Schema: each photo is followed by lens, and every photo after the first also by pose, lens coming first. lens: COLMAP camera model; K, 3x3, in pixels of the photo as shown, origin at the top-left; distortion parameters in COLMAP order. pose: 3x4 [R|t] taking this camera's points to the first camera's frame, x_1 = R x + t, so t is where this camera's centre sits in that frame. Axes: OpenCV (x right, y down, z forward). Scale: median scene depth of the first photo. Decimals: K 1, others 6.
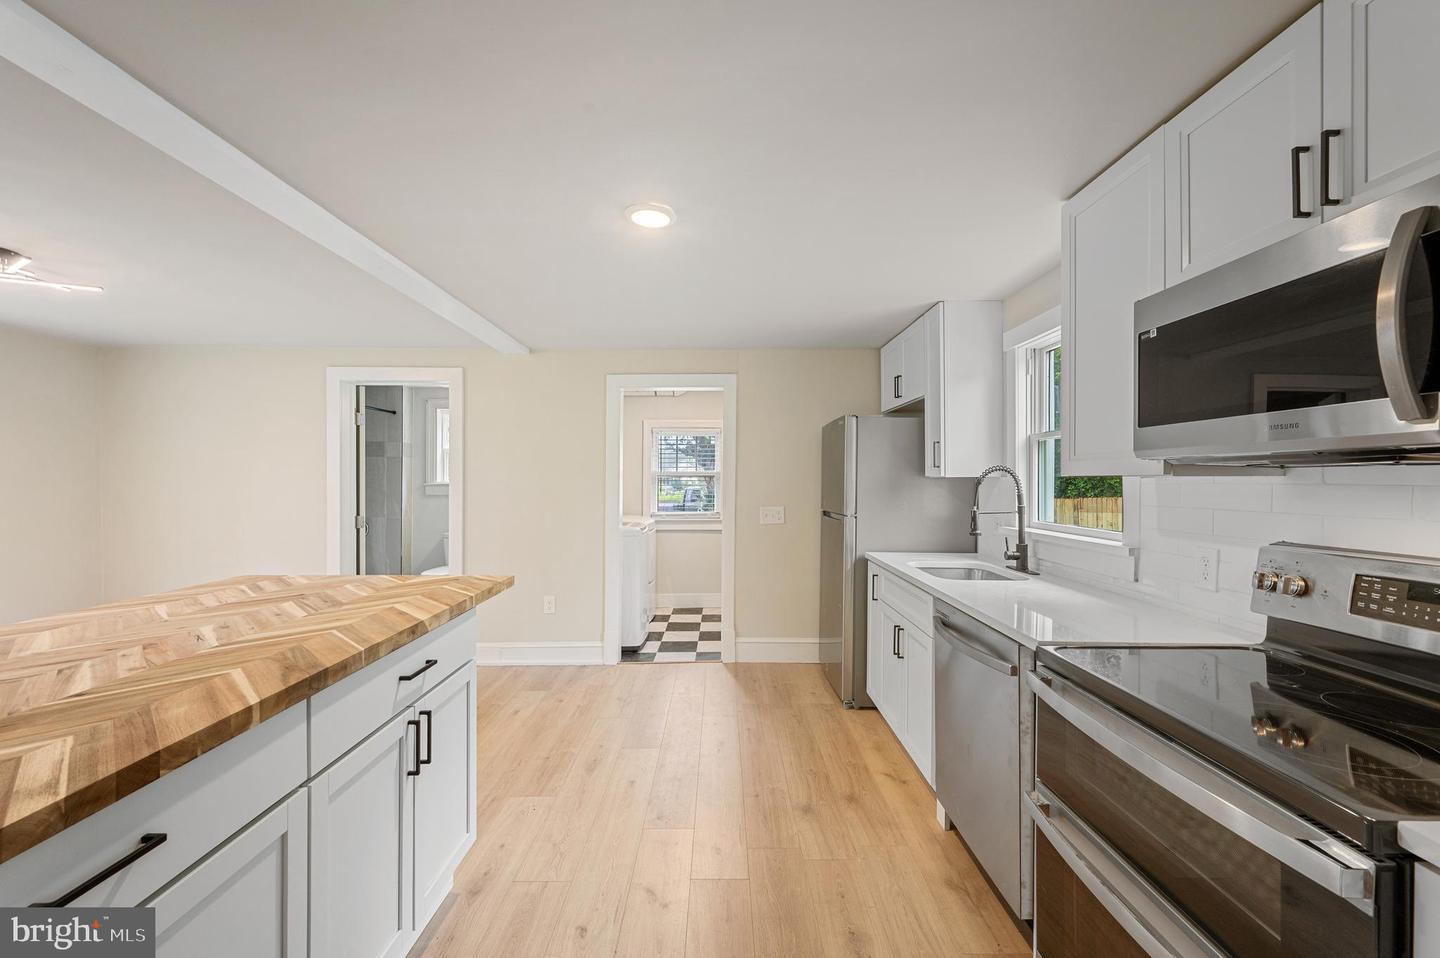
lens RADIAL K [[572.6, 0, 725.4], [0, 572.6, 481.4], [0, 0, 1]] dist [0.002002, -0.000094]
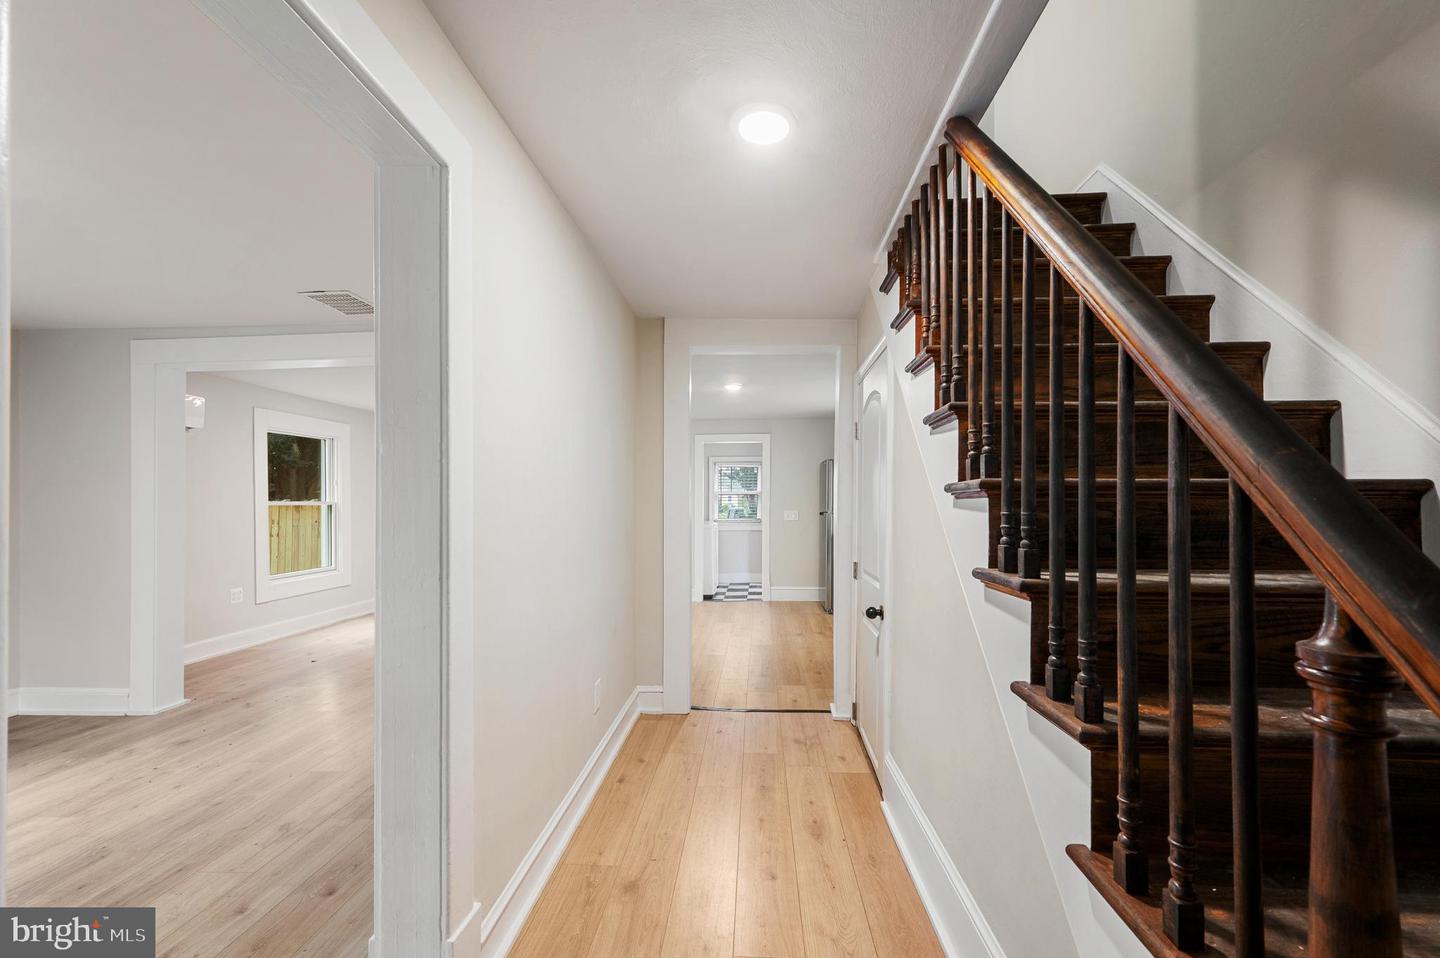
lens RADIAL K [[588.1, 0, 717.4], [0, 588.1, 505.1], [0, 0, 1]] dist [-0.001079, -0.000089]
pose [[0.996547, -0.004975, -0.082877, 0.007635], [0.004874, 0.999987, -0.001416, 0.031715], [0.082883, 0.001008, 0.996559, -0.799078]]
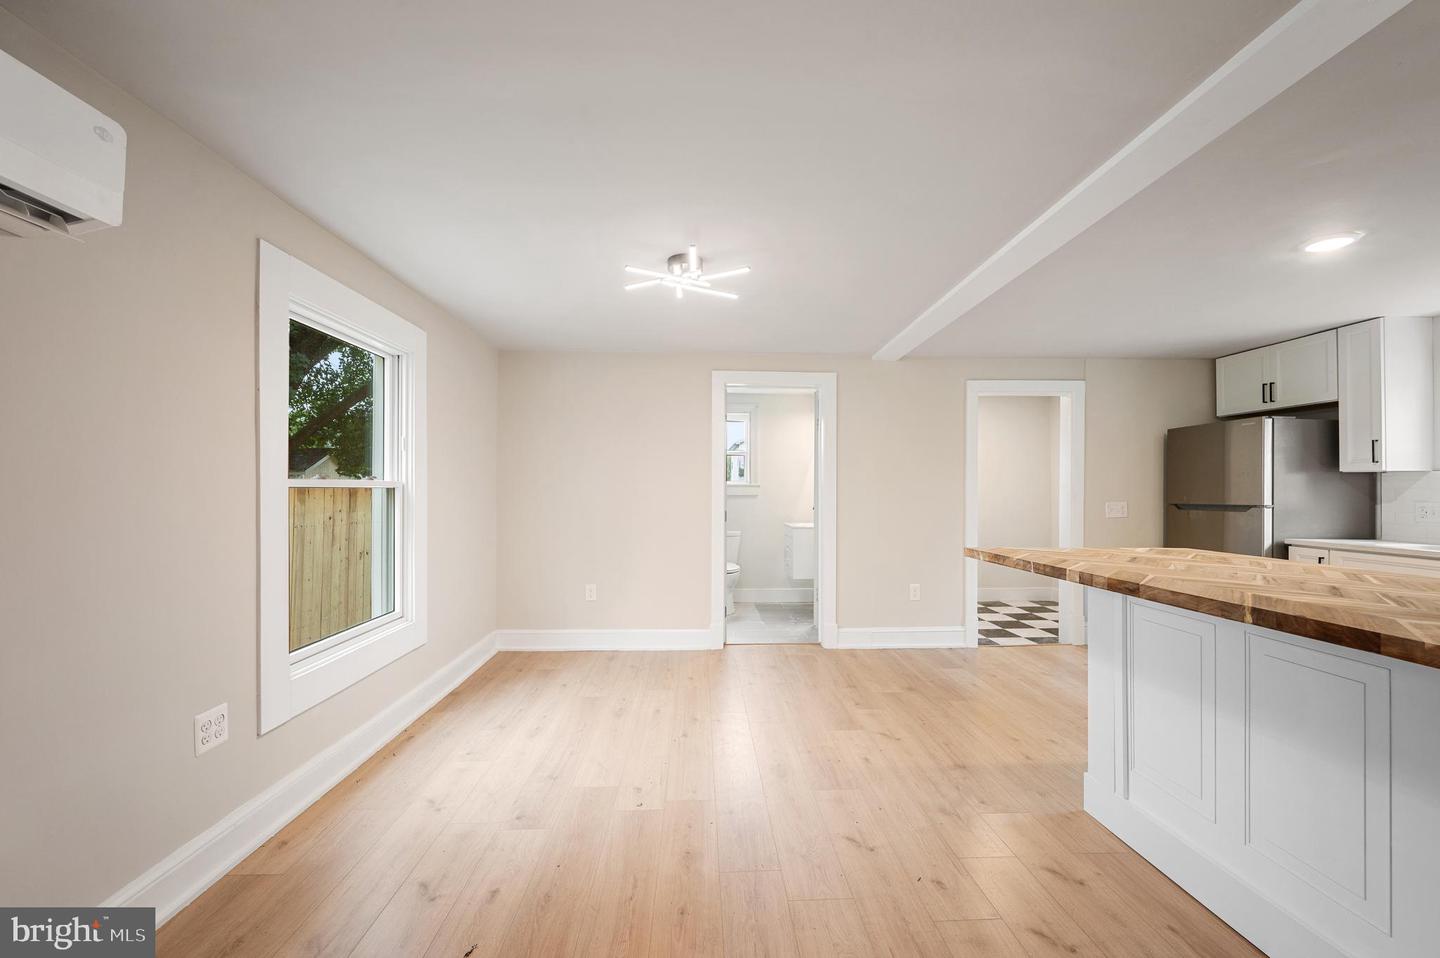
lens RADIAL K [[567.8, 0, 715.2], [0, 567.8, 489.6], [0, 0, 1]] dist [-0.014474, -0.000154]
pose [[0.999795, 0.002343, 0.020122, -0.754832], [-0.002244, 0.999985, -0.004931, 0.029608], [-0.020133, 0.004885, 0.999785, -0.063597]]
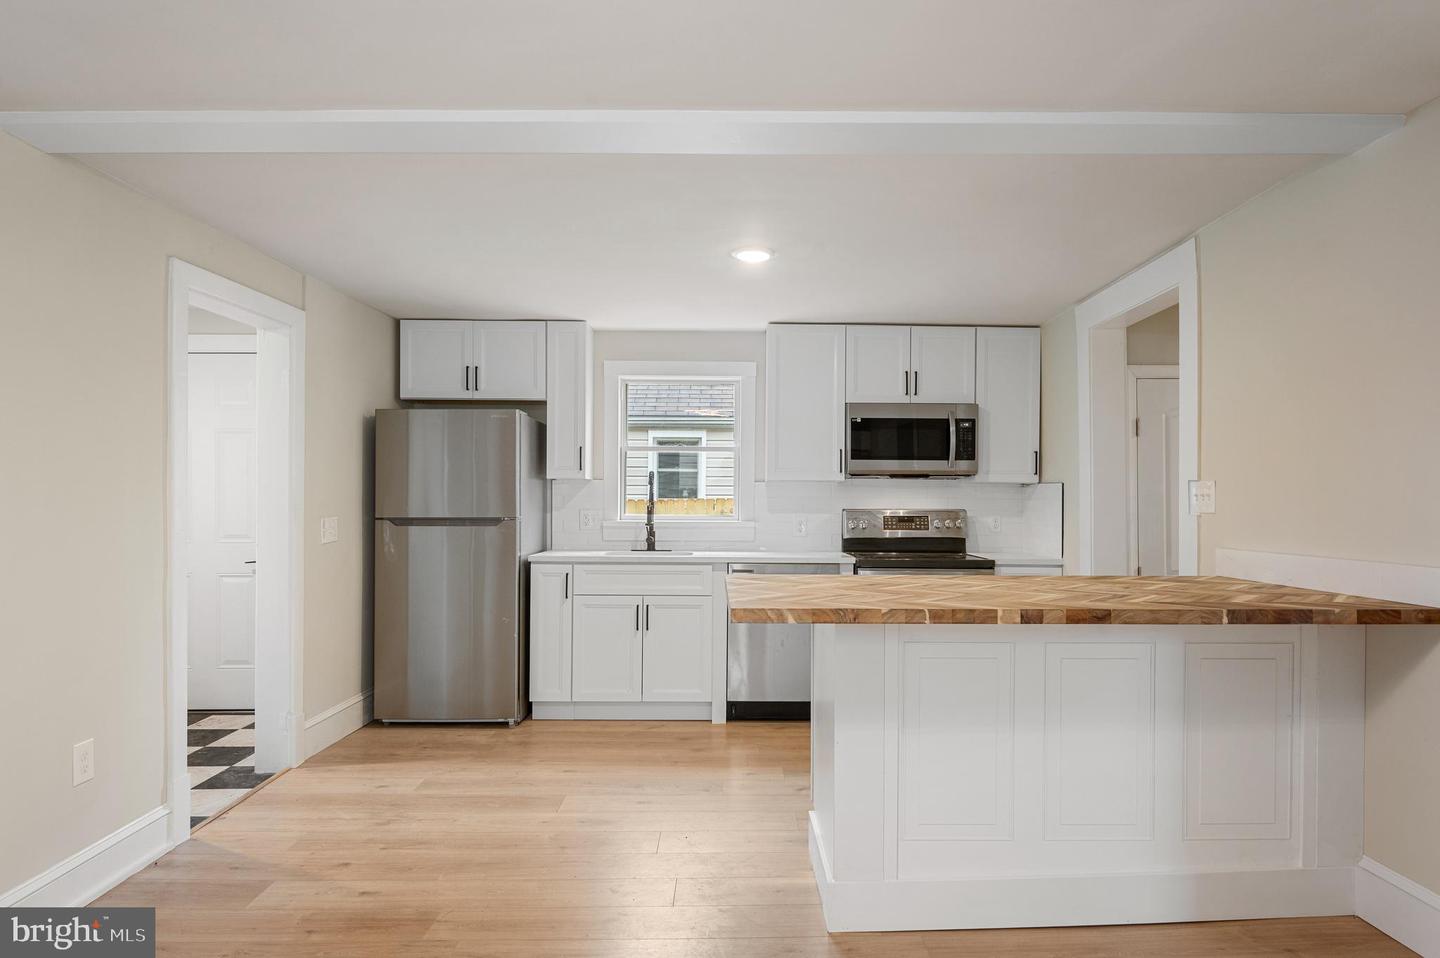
lens RADIAL K [[869.7, 0, 739.7], [0, 869.7, 497.0], [0, 0, 1]] dist [-0.002123, -0.001049]
pose [[-0.007985, -0.002913, 0.999964, -1.022485], [-0.002940, 0.999992, 0.002890, 0.016817], [-0.999964, -0.002917, -0.007993, 0.555319]]
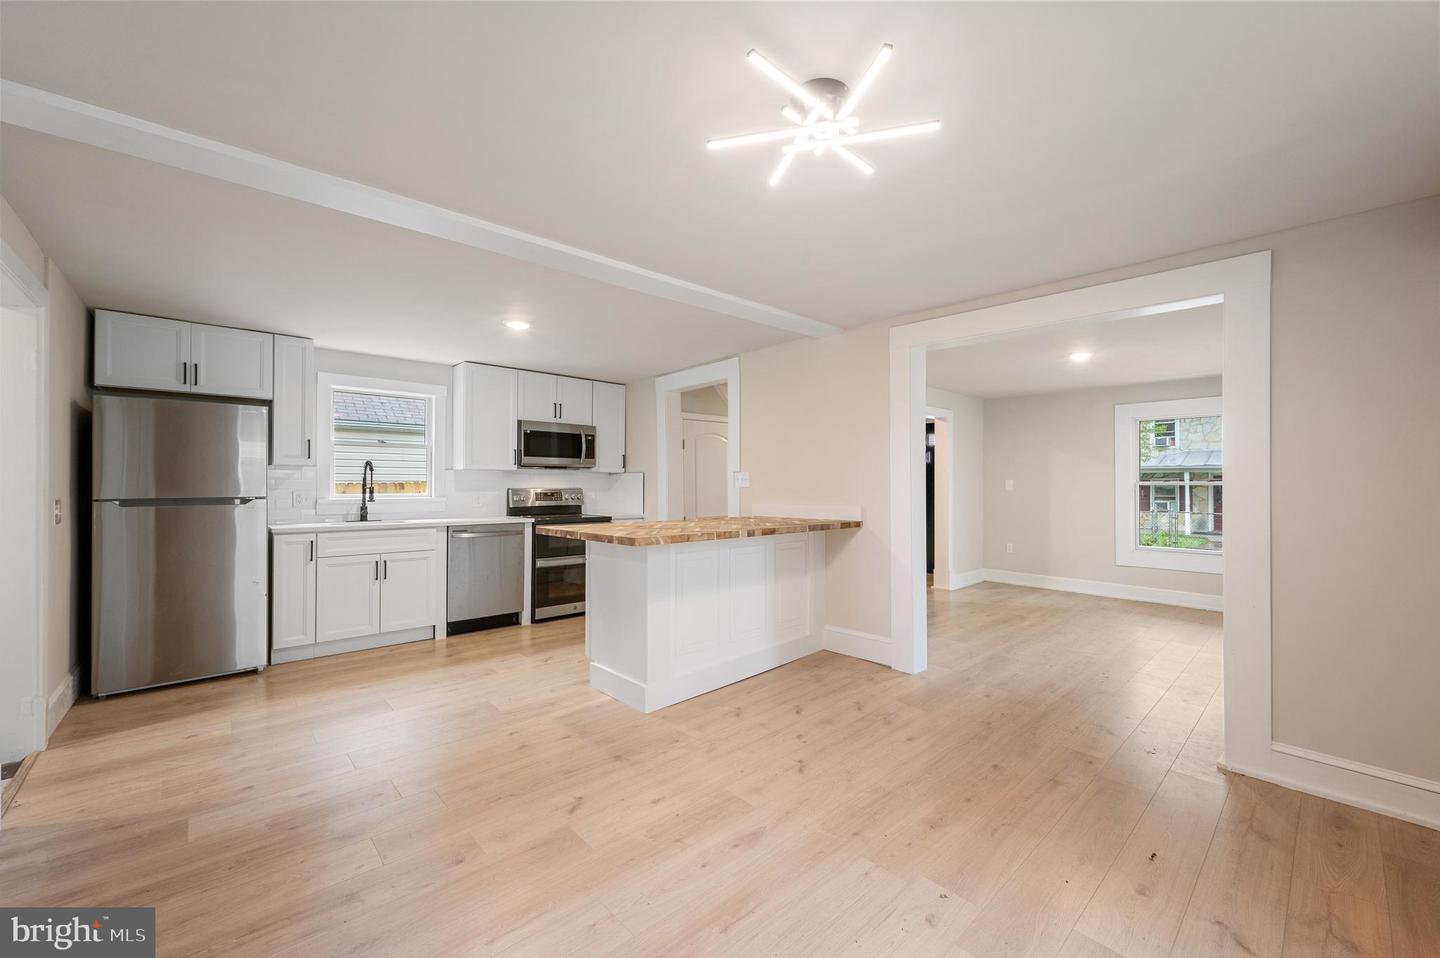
lens RADIAL K [[572.6, 0, 725.4], [0, 572.6, 481.4], [0, 0, 1]] dist [0.002002, -0.000094]
pose [[-0.673264, 0.000068, 0.739402, -1.032201], [-0.002146, 0.999996, -0.002046, 0.024559], [-0.739399, -0.002965, -0.673261, 0.930940]]
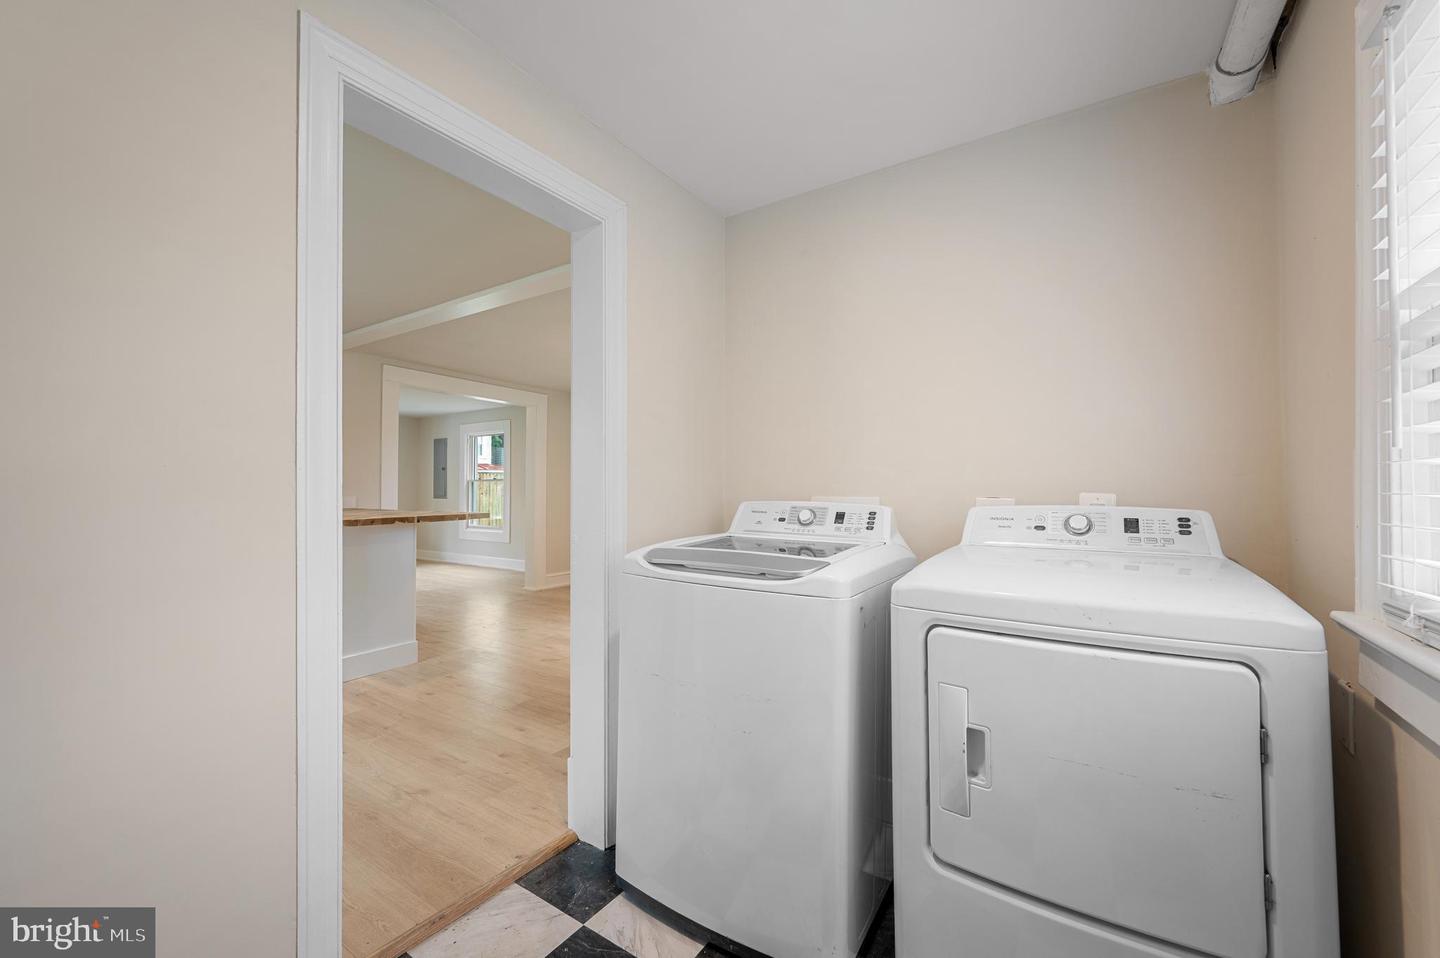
lens RADIAL K [[567.8, 0, 715.2], [0, 567.8, 489.6], [0, 0, 1]] dist [-0.014474, -0.000154]
pose [[-0.566028, -0.001315, -0.824385, 0.130139], [-0.002896, 0.999996, 0.000393, 0.040657], [0.824381, 0.002610, -0.566029, 1.451498]]
